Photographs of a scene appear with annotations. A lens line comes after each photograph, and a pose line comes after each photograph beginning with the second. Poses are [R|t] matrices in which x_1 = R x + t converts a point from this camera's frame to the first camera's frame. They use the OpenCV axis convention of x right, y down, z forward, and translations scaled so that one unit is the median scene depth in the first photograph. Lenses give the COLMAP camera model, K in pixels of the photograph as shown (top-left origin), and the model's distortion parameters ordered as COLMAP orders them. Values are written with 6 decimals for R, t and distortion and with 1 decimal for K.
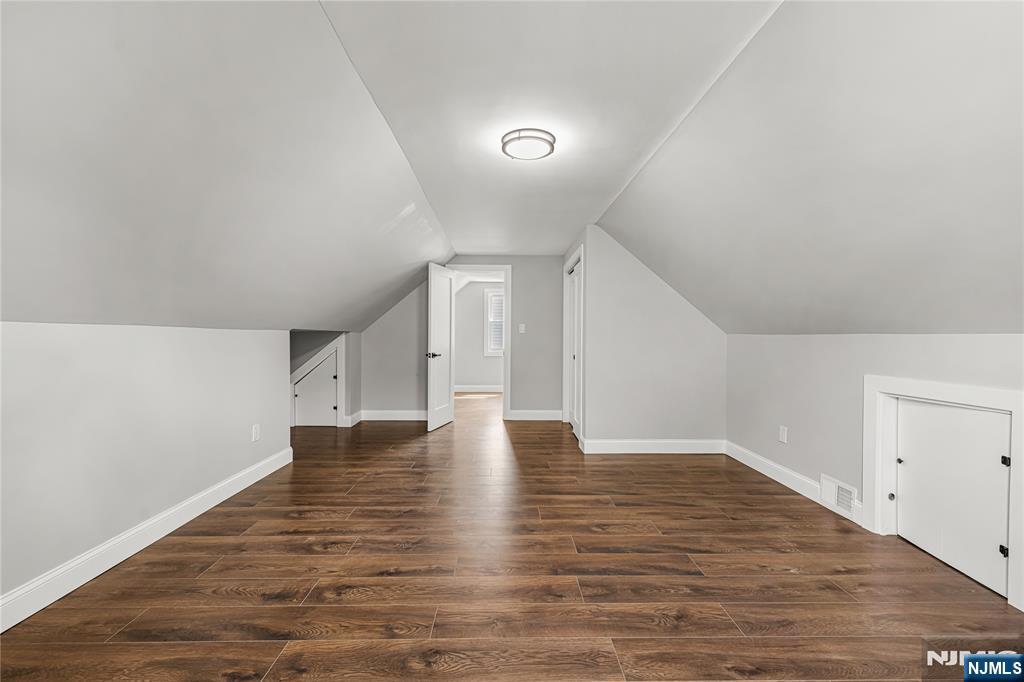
lens RADIAL K [[428.4, 0, 508.7], [0, 428.4, 332.4], [0, 0, 1]] dist [0.000112, -0.000074]
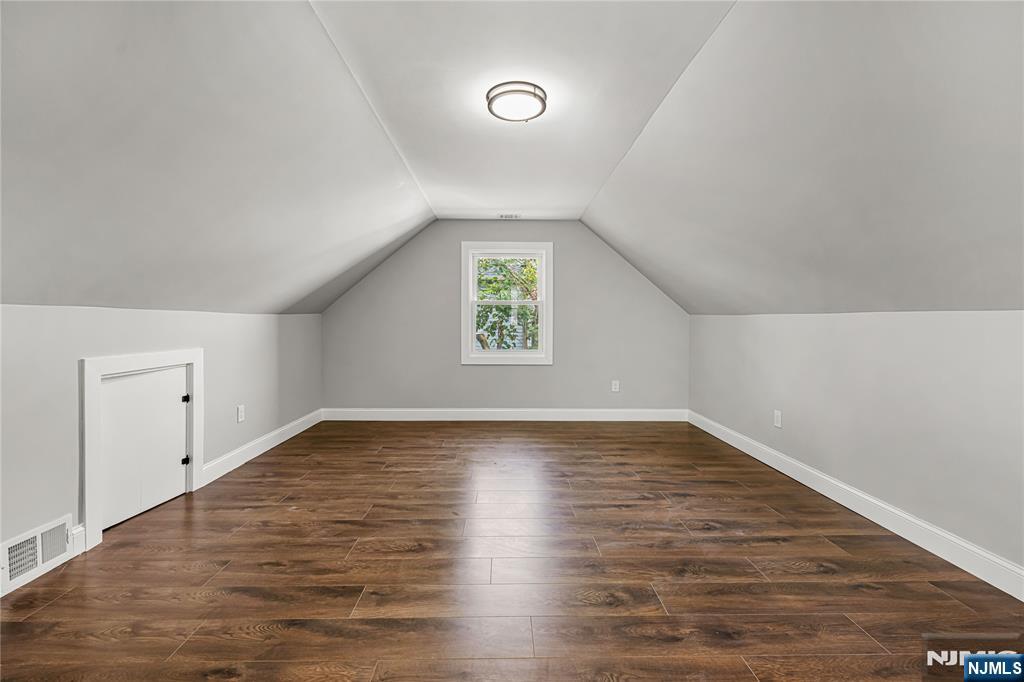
lens RADIAL K [[428.4, 0, 508.7], [0, 428.4, 332.4], [0, 0, 1]] dist [0.000112, -0.000074]
pose [[-0.999894, -0.014480, 0.001178, 0.053765], [-0.014461, 0.999785, 0.014833, 0.029681], [-0.001392, 0.014815, -0.999889, 1.886250]]
